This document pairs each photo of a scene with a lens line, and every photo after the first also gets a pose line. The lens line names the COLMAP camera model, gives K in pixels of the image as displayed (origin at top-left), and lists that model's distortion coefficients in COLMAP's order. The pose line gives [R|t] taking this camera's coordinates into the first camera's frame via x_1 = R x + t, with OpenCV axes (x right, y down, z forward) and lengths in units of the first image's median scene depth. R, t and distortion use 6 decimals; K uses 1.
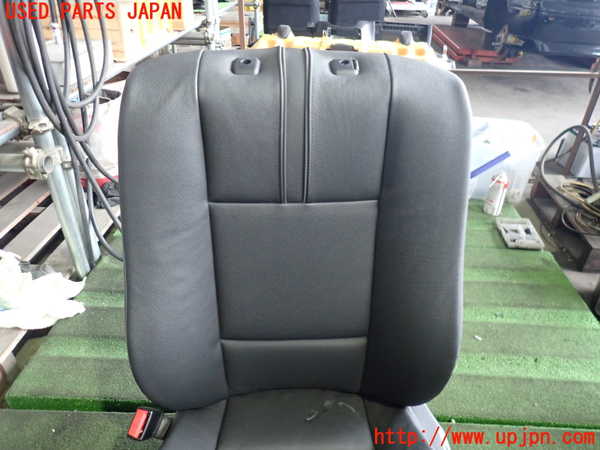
lens RADIAL K [[436.3, 0, 296.0], [0, 436.3, 225.2], [0, 0, 1]] dist [-0.000658, 0.000844]
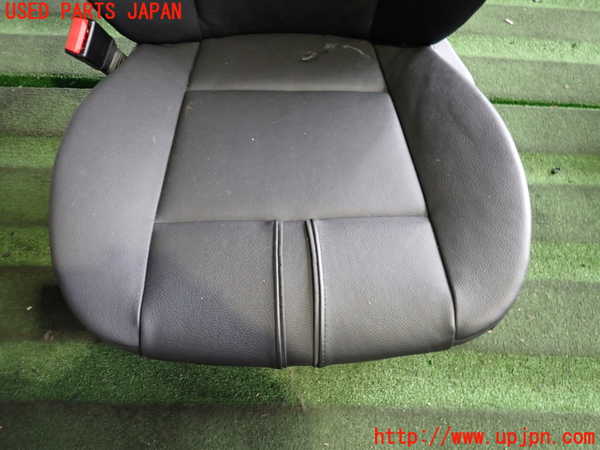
lens RADIAL K [[436.3, 0, 299.6], [0, 436.3, 223.5], [0, 0, 1]] dist [-0.000658, 0.000844]
pose [[0.999404, -0.000609, 0.034519, -0.004685], [-0.015006, 0.892802, 0.450199, 0.216344], [-0.031093, -0.450449, 0.892261, 0.101453]]
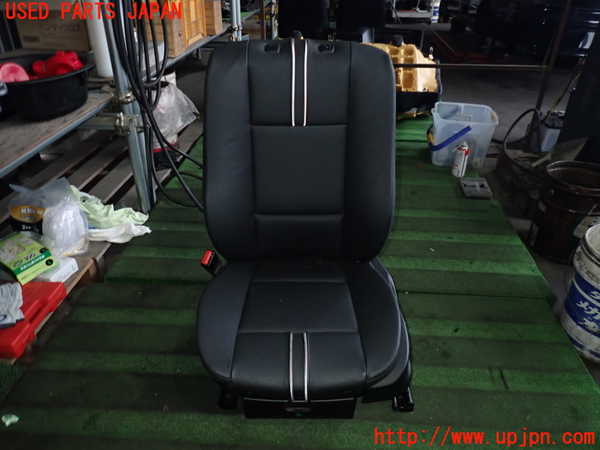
lens RADIAL K [[436.3, 0, 296.1], [0, 436.3, 222.9], [0, 0, 1]] dist [-0.000658, 0.000844]
pose [[0.999581, 0.008071, -0.027805, 0.018907], [-0.008628, 0.999763, -0.019985, 0.189030], [0.027637, 0.020216, 0.999414, -0.380587]]
